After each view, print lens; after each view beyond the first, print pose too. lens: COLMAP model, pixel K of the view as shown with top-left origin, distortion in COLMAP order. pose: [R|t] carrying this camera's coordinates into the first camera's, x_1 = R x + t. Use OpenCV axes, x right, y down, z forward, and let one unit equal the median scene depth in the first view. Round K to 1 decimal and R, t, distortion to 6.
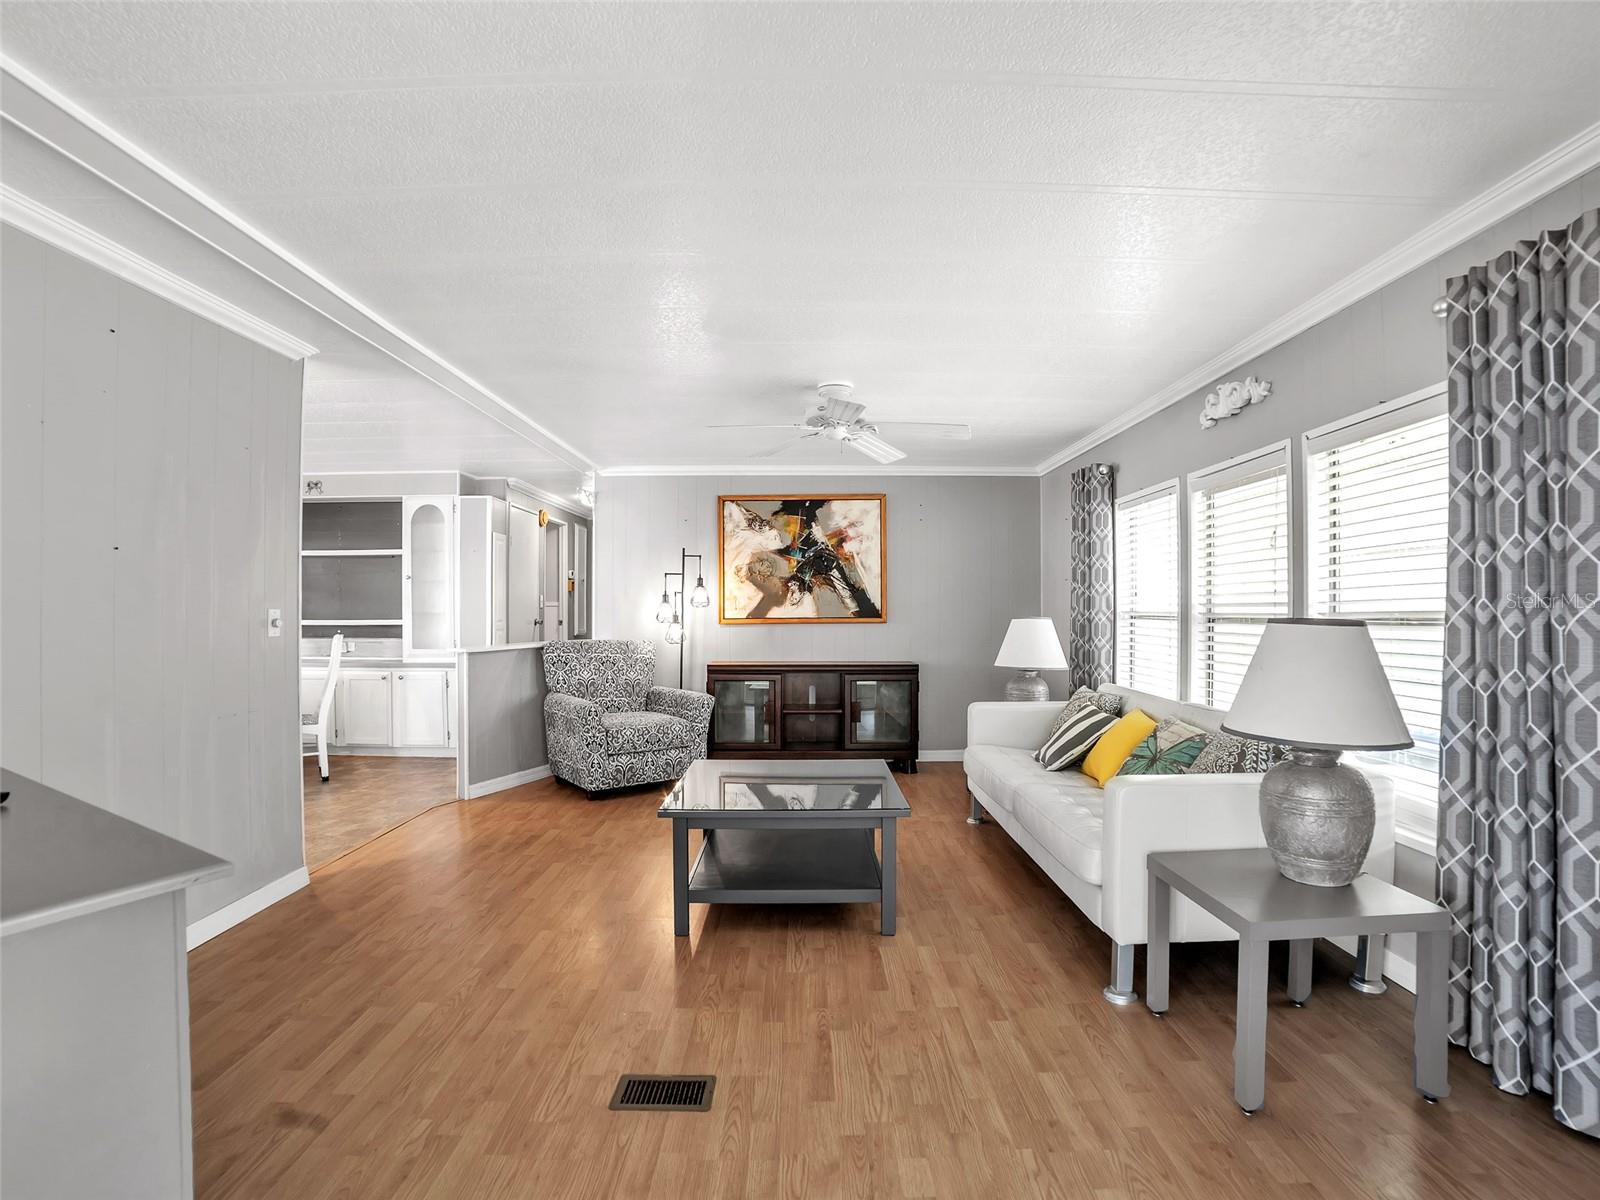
lens RADIAL K [[763.8, 0, 789.7], [0, 763.8, 594.2], [0, 0, 1]] dist [-0.034355, 0.003029]
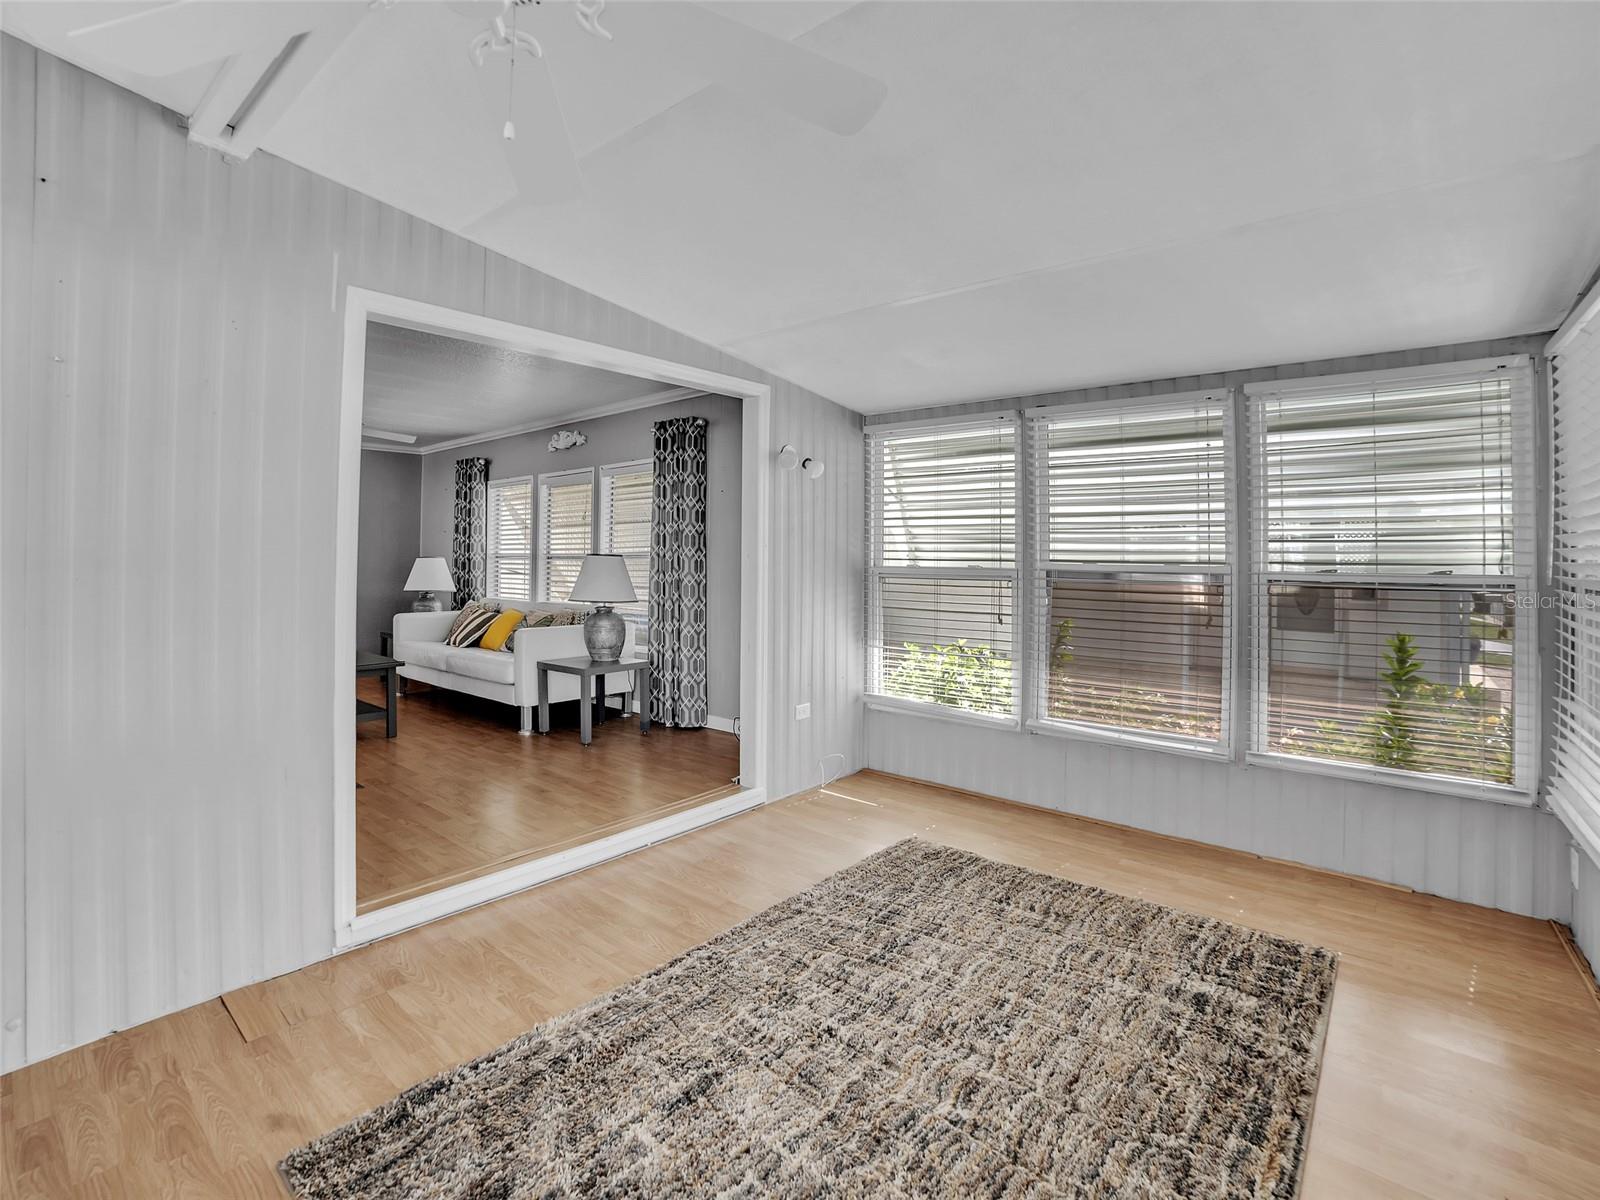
lens RADIAL K [[726.5, 0, 795.6], [0, 726.5, 595.6], [0, 0, 1]] dist [-0.004121, -0.000051]
pose [[0.622658, -0.025229, 0.782088, -0.537305], [-0.026724, 0.998211, 0.053477, 0.019623], [-0.782038, -0.054199, 0.620870, -0.665632]]
